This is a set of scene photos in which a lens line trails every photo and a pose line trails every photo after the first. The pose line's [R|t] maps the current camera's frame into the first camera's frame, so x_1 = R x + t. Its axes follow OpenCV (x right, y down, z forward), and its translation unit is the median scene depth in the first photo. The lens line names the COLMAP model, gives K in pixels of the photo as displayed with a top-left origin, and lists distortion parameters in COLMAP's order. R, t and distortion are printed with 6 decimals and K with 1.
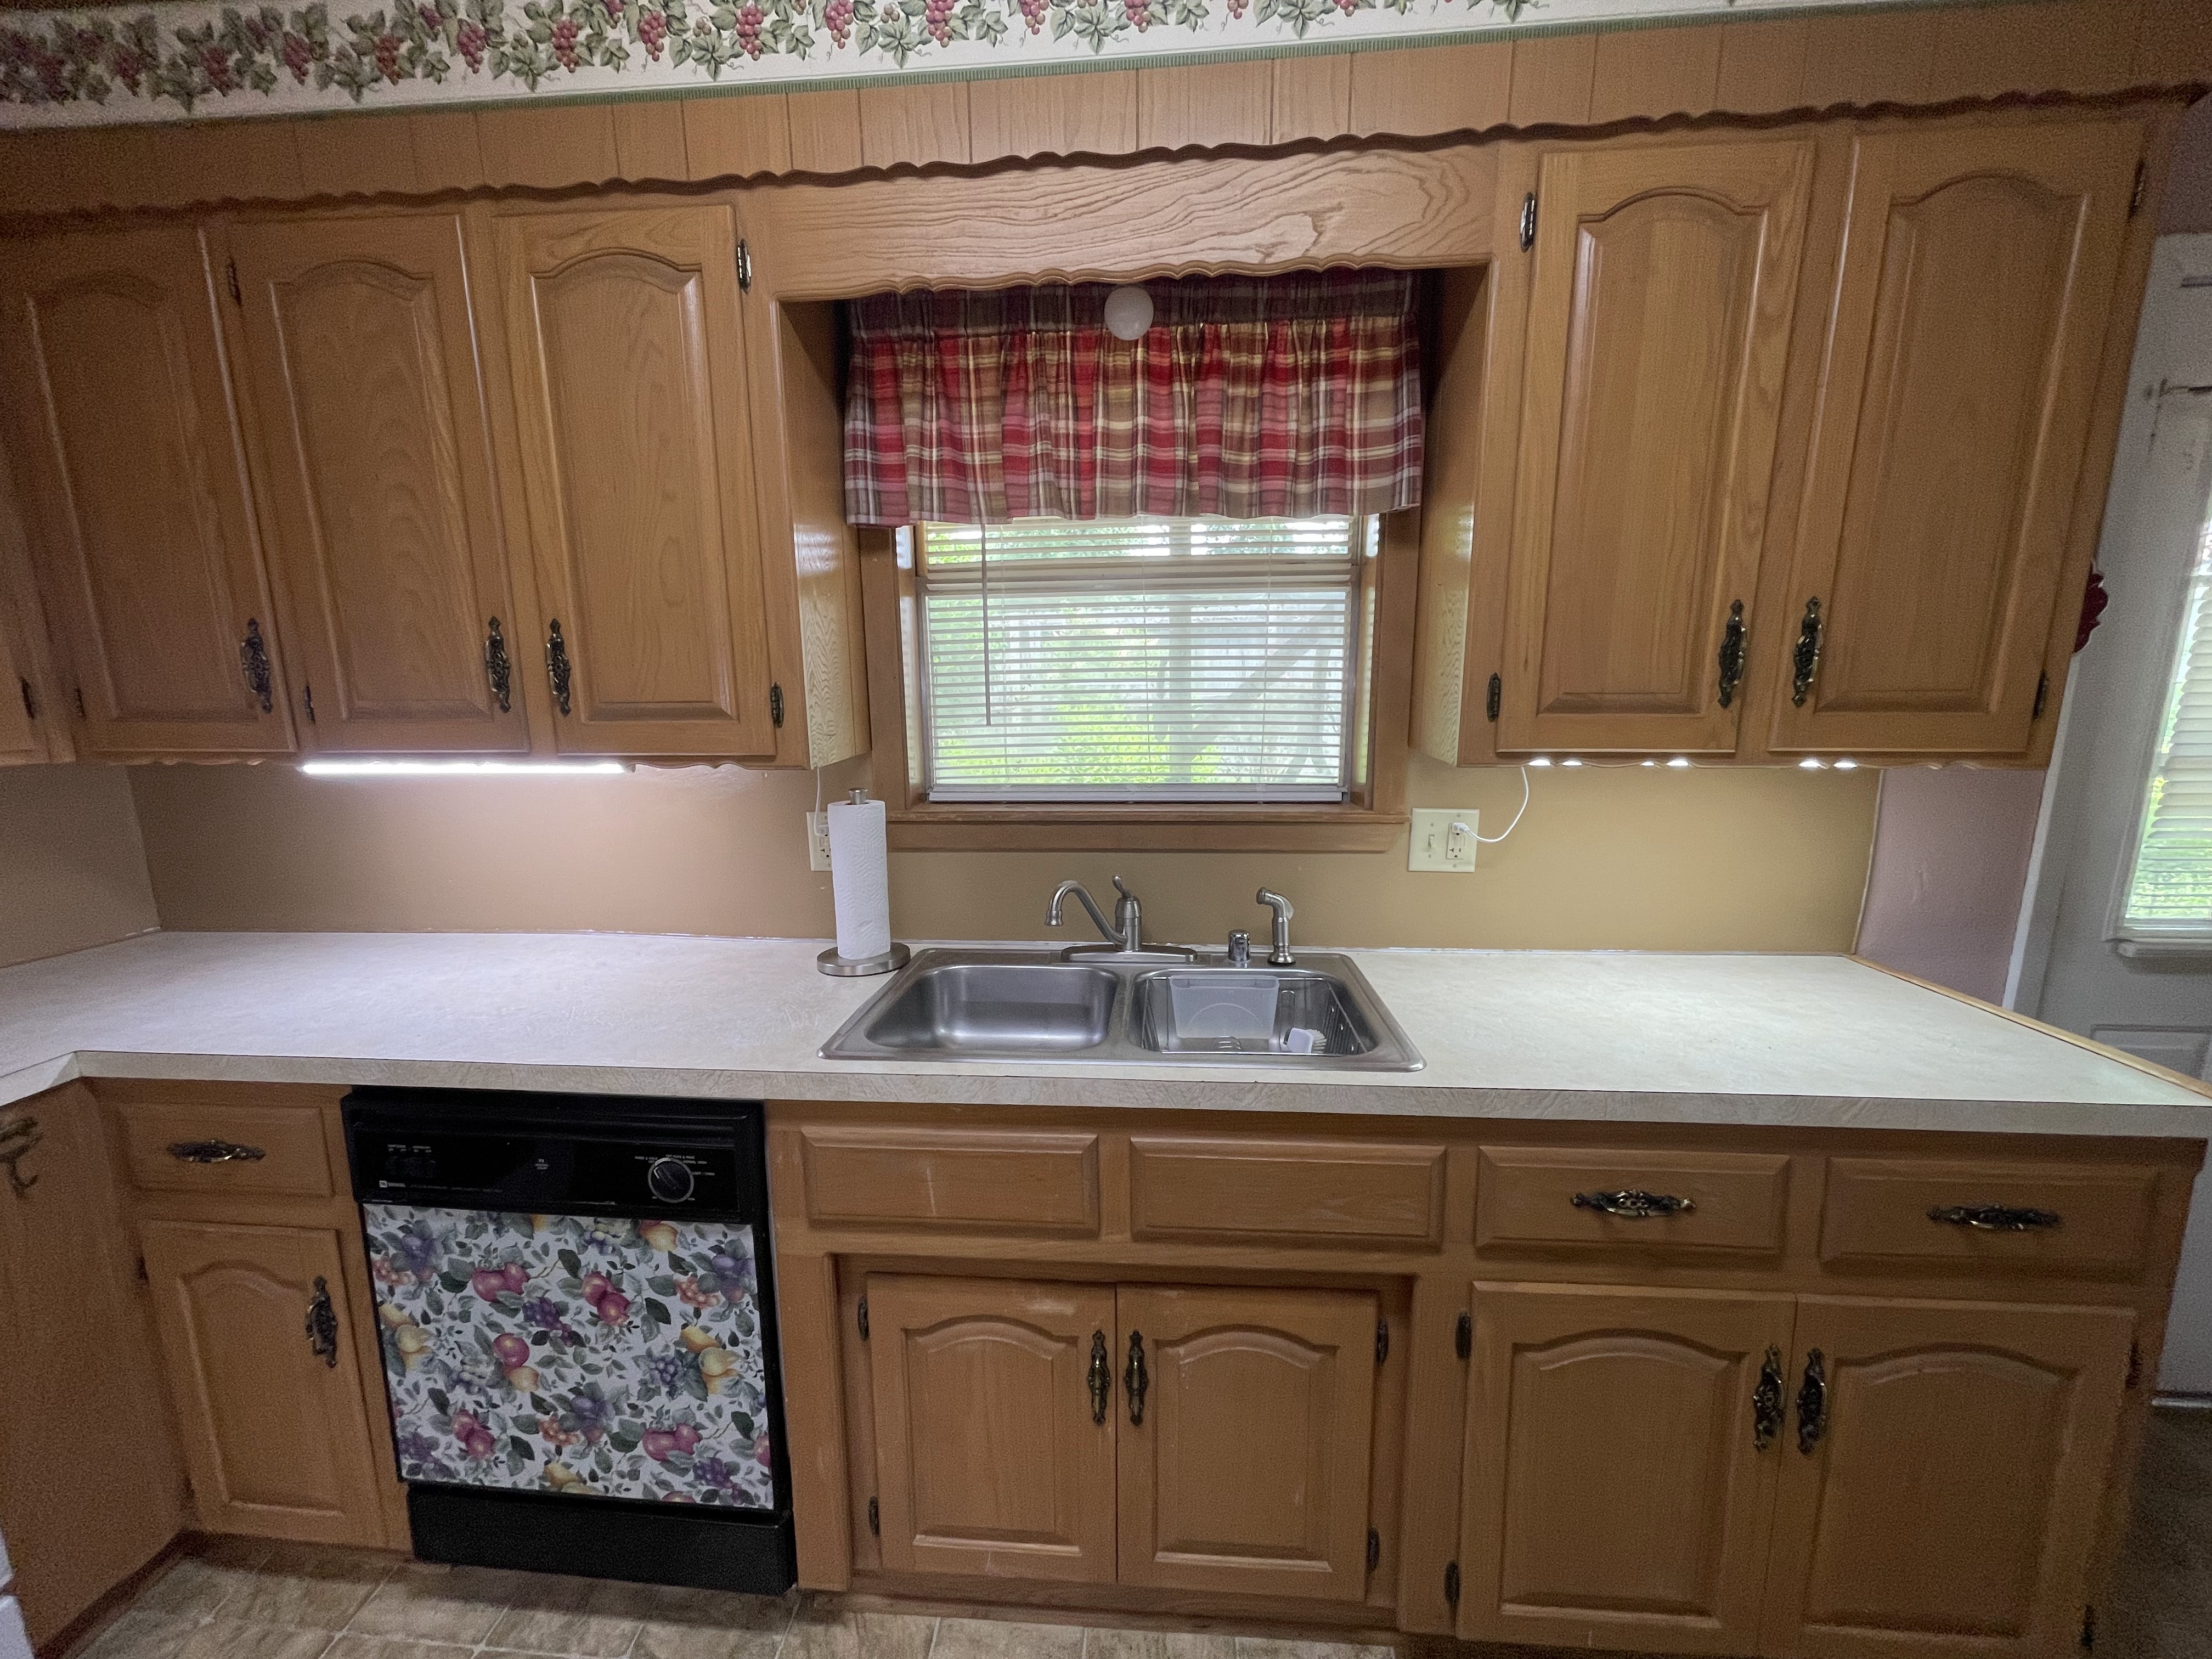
lens RADIAL K [[995.9, 0, 1090.1], [0, 995.9, 916.4], [0, 0, 1]] dist [0.003843, -0.000274]
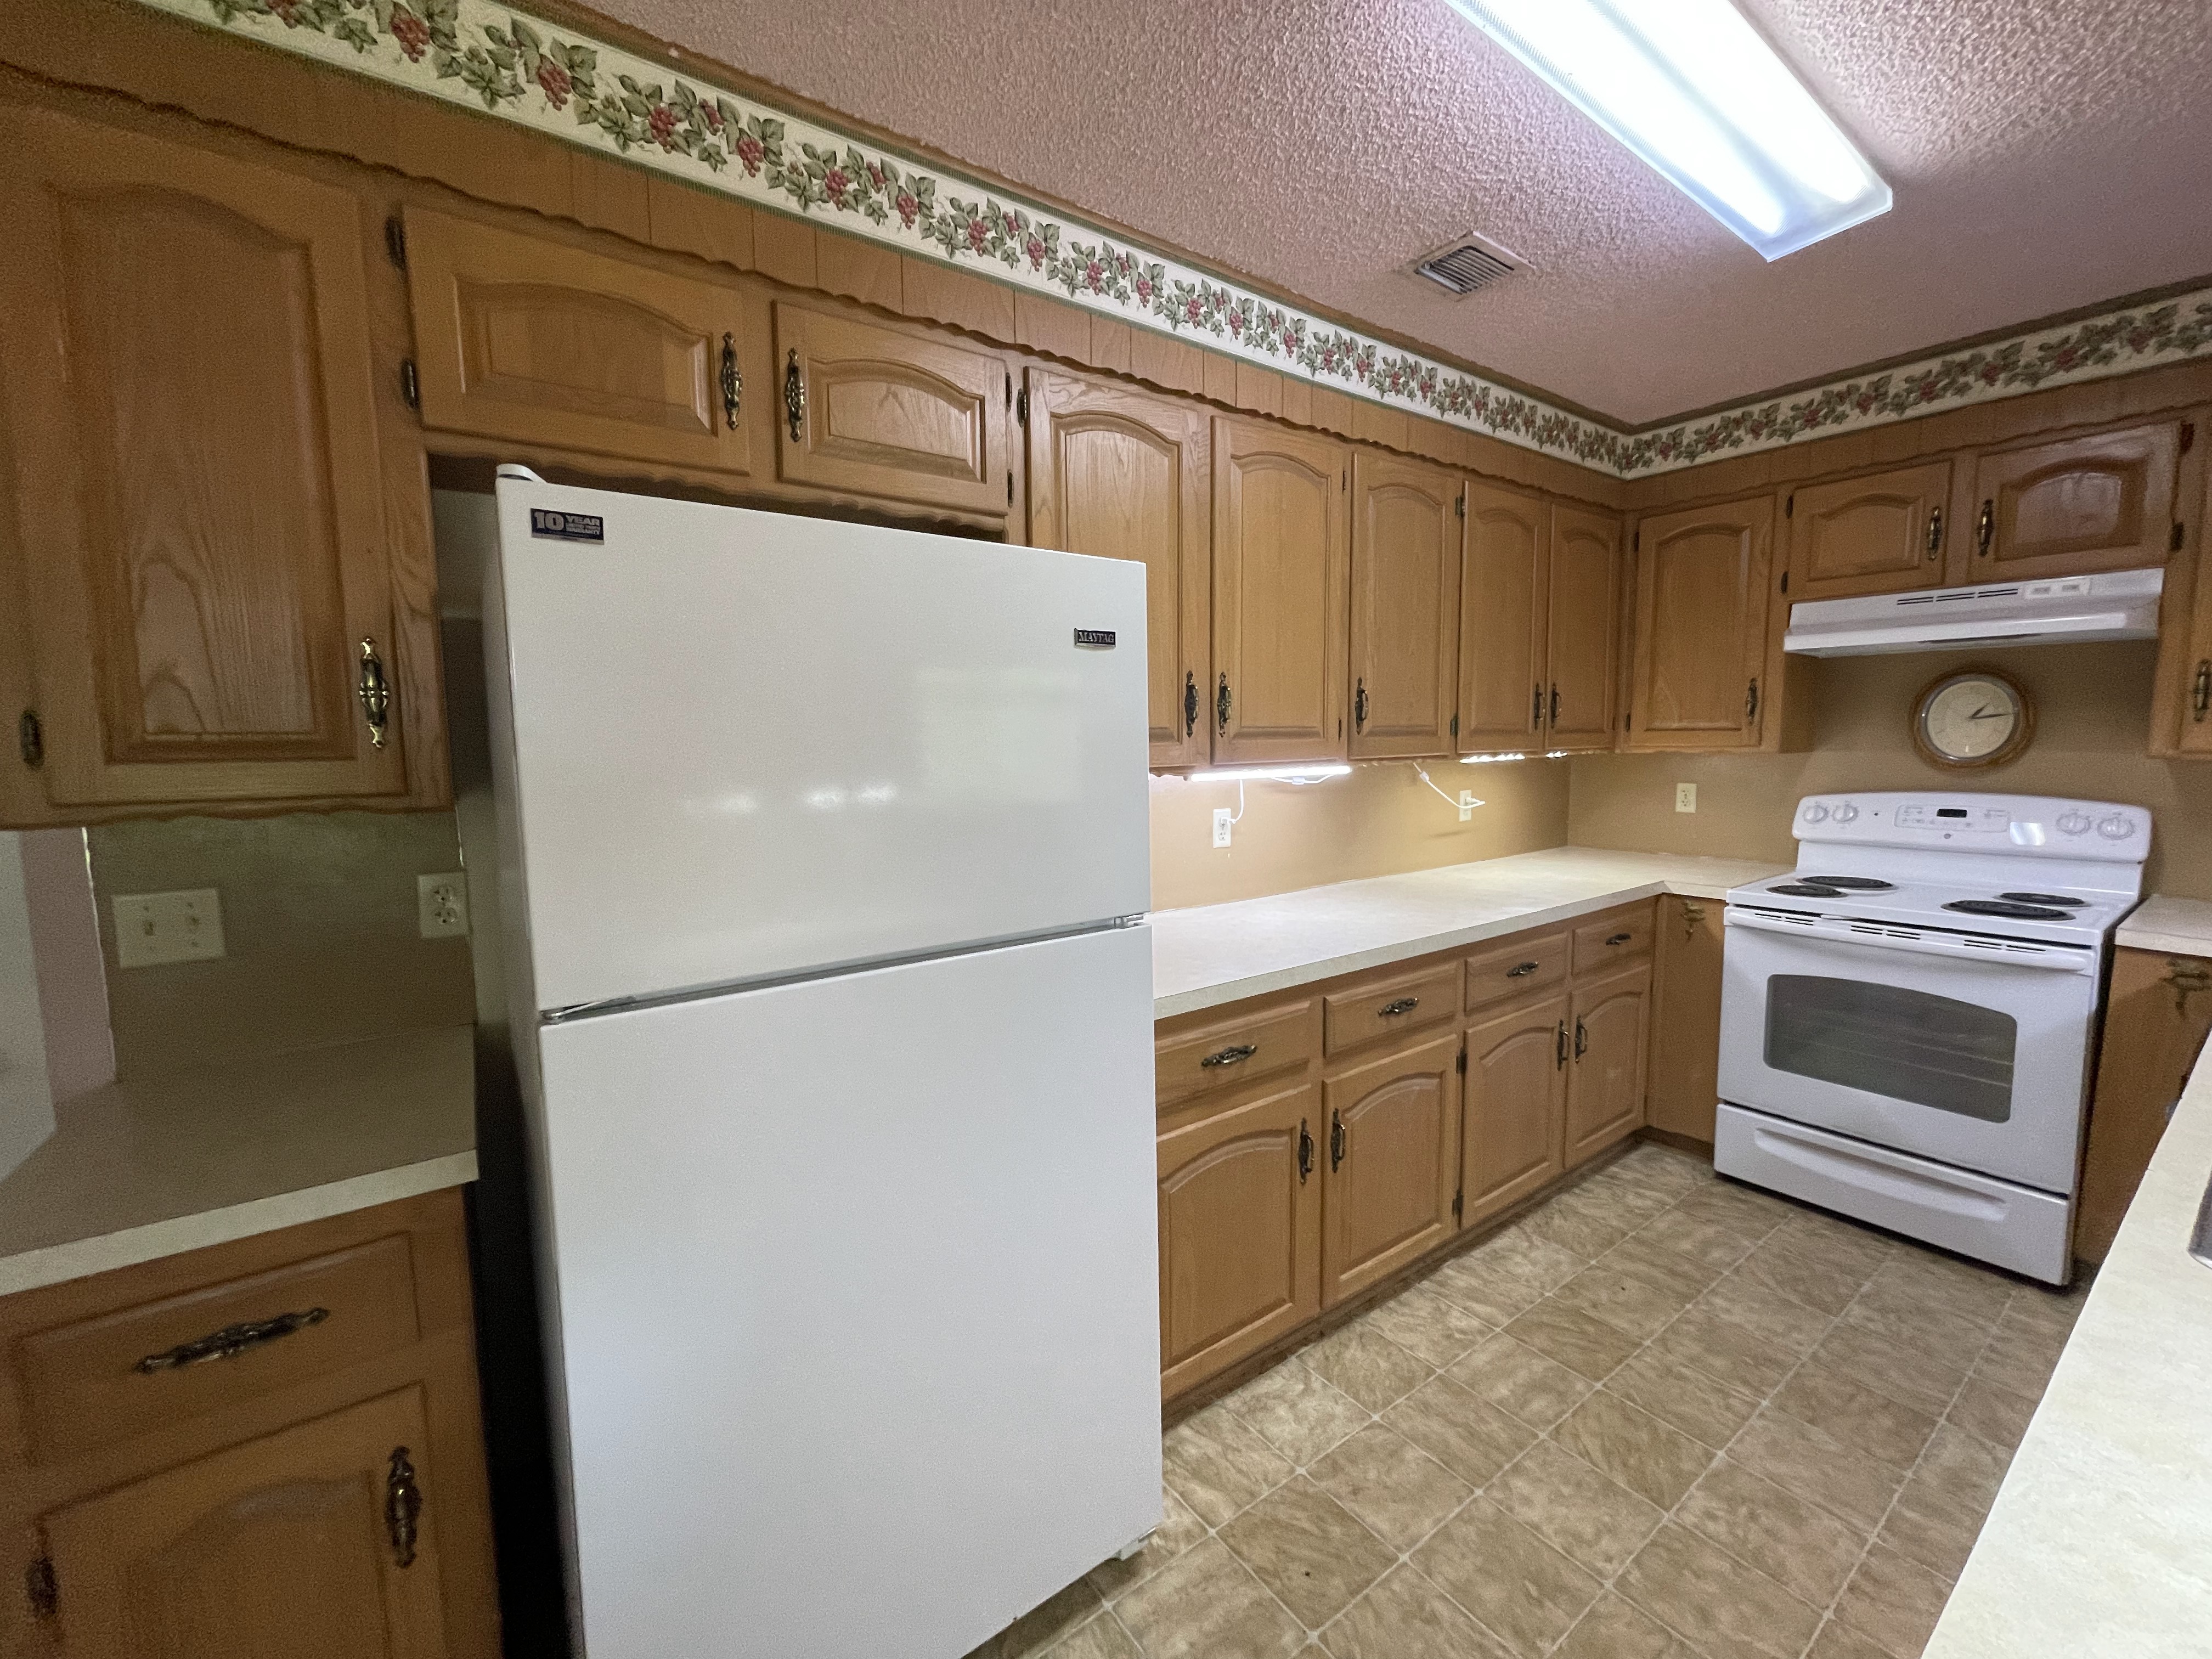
lens RADIAL K [[893.5, 0, 1099.4], [0, 893.5, 825.1], [0, 0, 1]] dist [0.001457, 0.000397]
pose [[0.758330, -0.067855, 0.648329, -1.180550], [0.140381, 0.988231, -0.060769, -0.014609], [-0.636575, 0.137096, 0.758931, 0.110361]]
